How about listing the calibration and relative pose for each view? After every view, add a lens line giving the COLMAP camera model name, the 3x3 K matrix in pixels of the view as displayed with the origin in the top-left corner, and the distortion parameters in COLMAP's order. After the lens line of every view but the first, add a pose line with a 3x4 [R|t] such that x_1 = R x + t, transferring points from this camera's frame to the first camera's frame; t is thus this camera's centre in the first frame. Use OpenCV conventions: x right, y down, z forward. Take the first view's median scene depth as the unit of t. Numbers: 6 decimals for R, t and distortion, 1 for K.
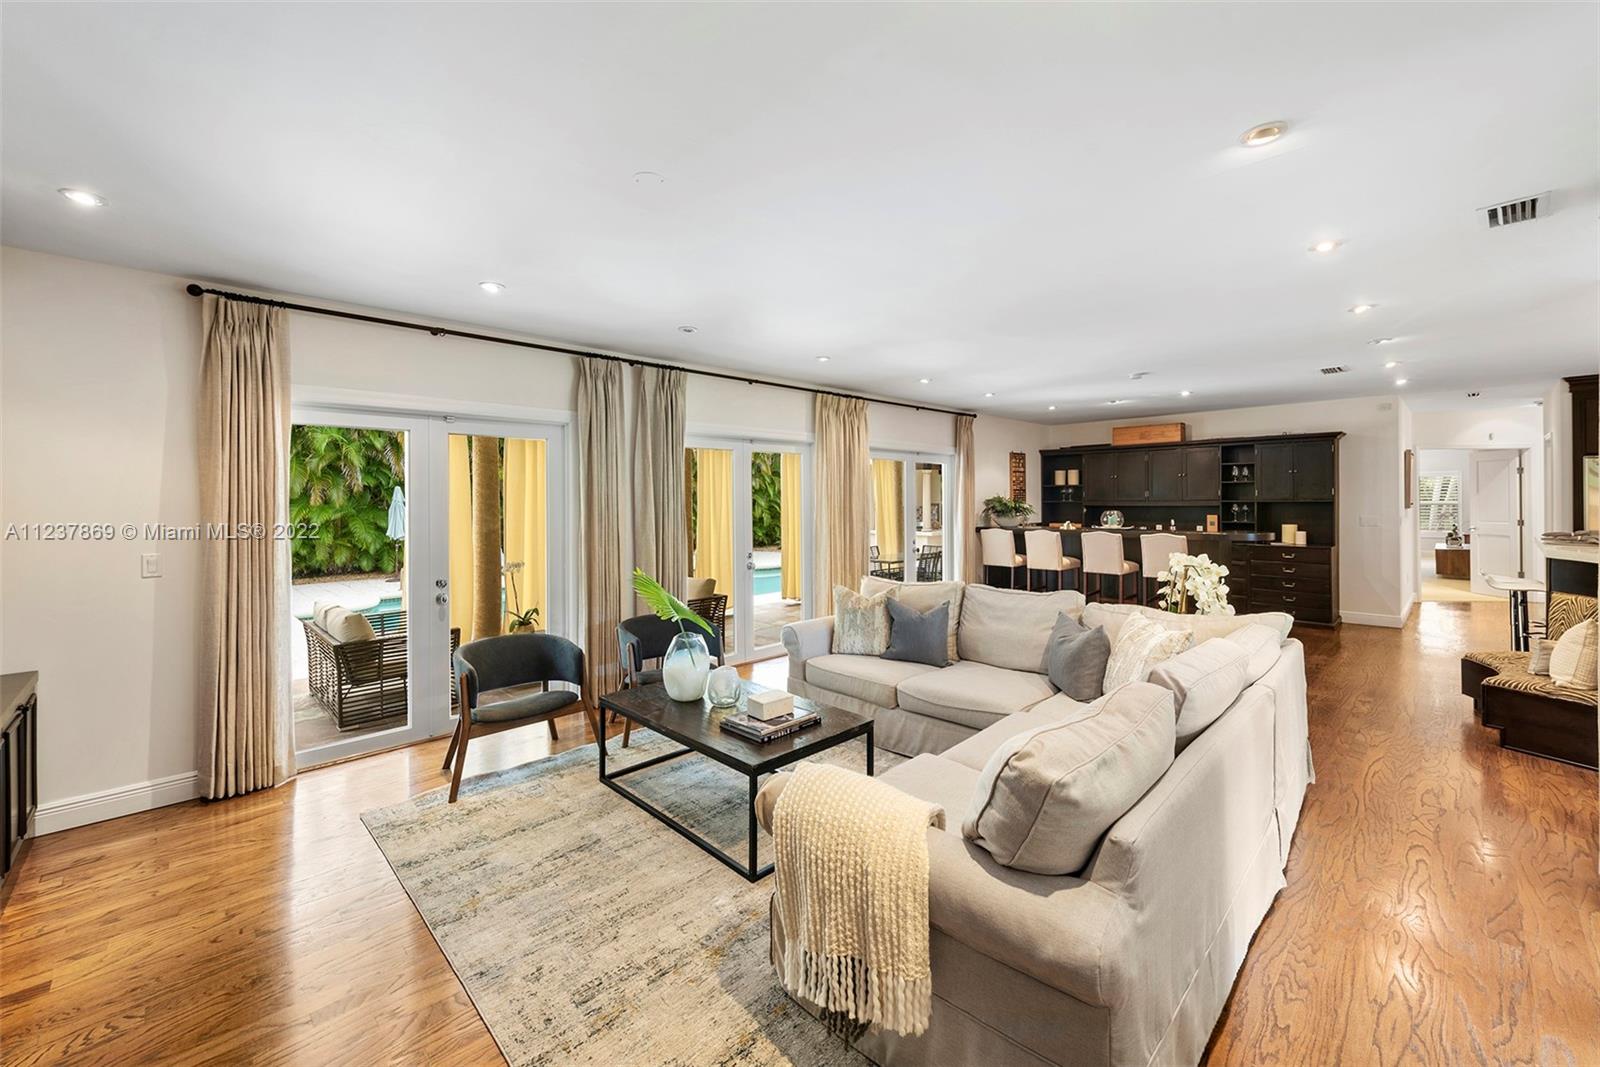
lens RADIAL K [[630.1, 0, 804.1], [0, 630.1, 508.3], [0, 0, 1]] dist [0.005895, -0.000336]
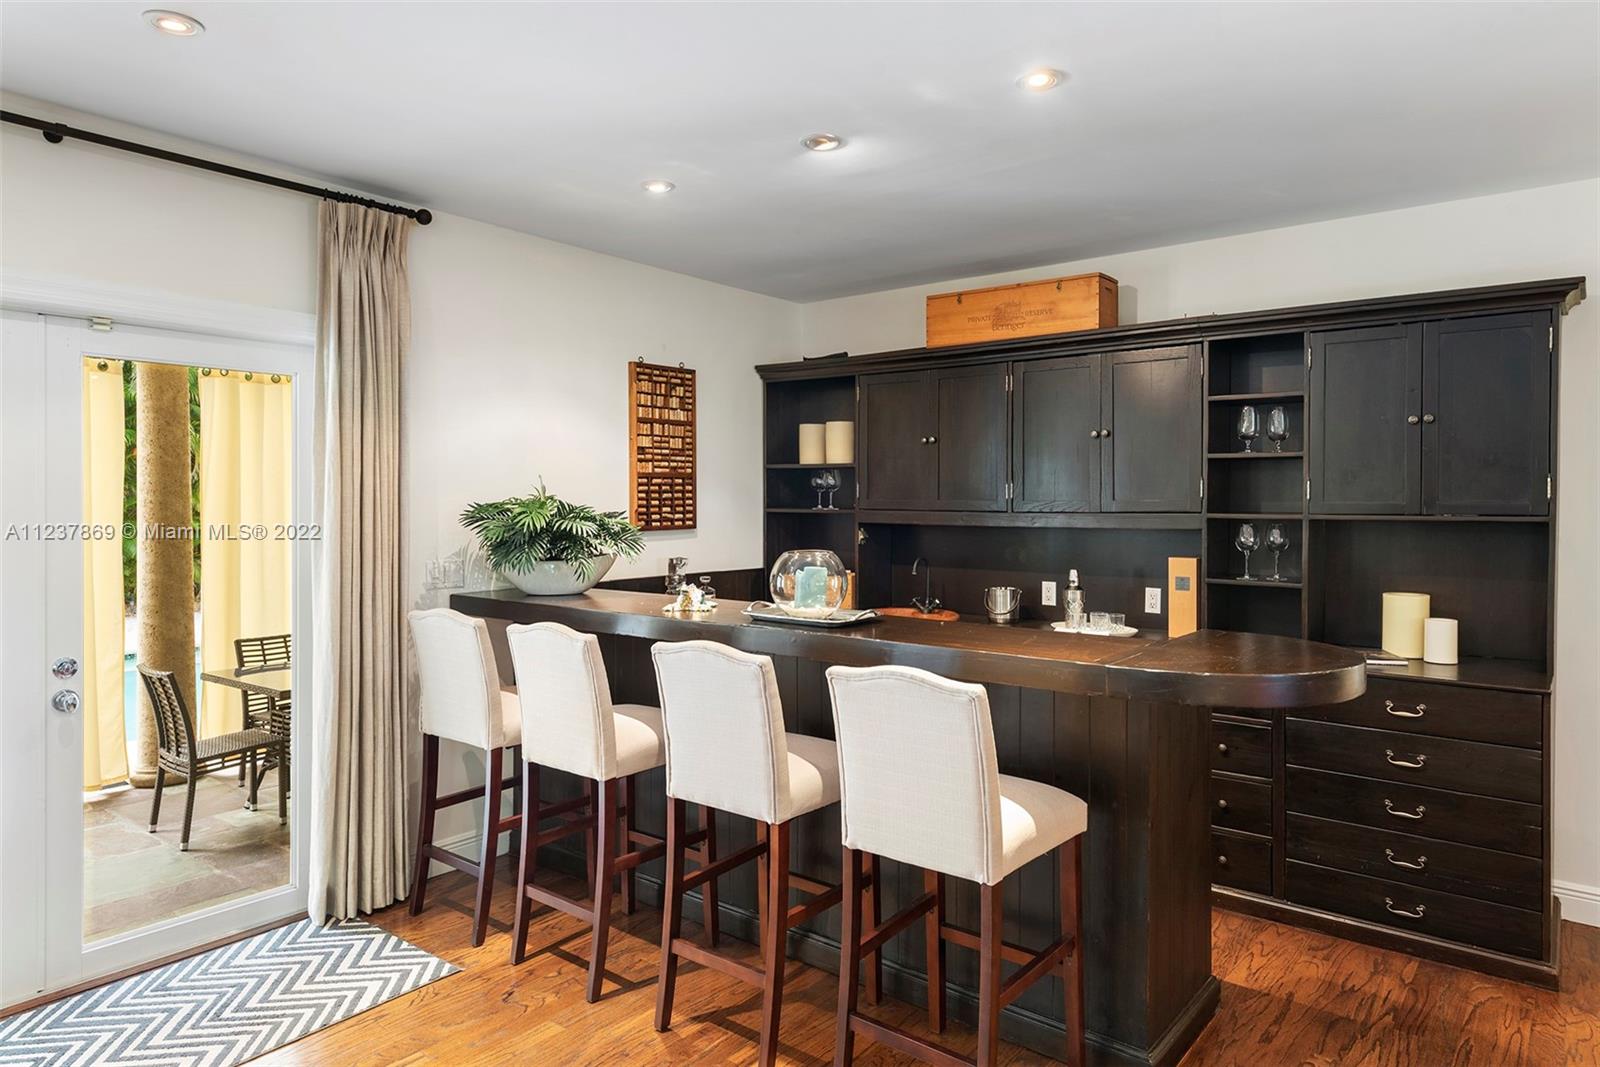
lens RADIAL K [[988.8, 0, 799.2], [0, 988.8, 521.8], [0, 0, 1]] dist [0.009430, 0.000459]
pose [[0.992542, 0.005753, 0.121767, 0.396885], [-0.006987, 0.999928, 0.009713, -0.011414], [-0.121703, -0.010491, 0.992511, 0.531501]]
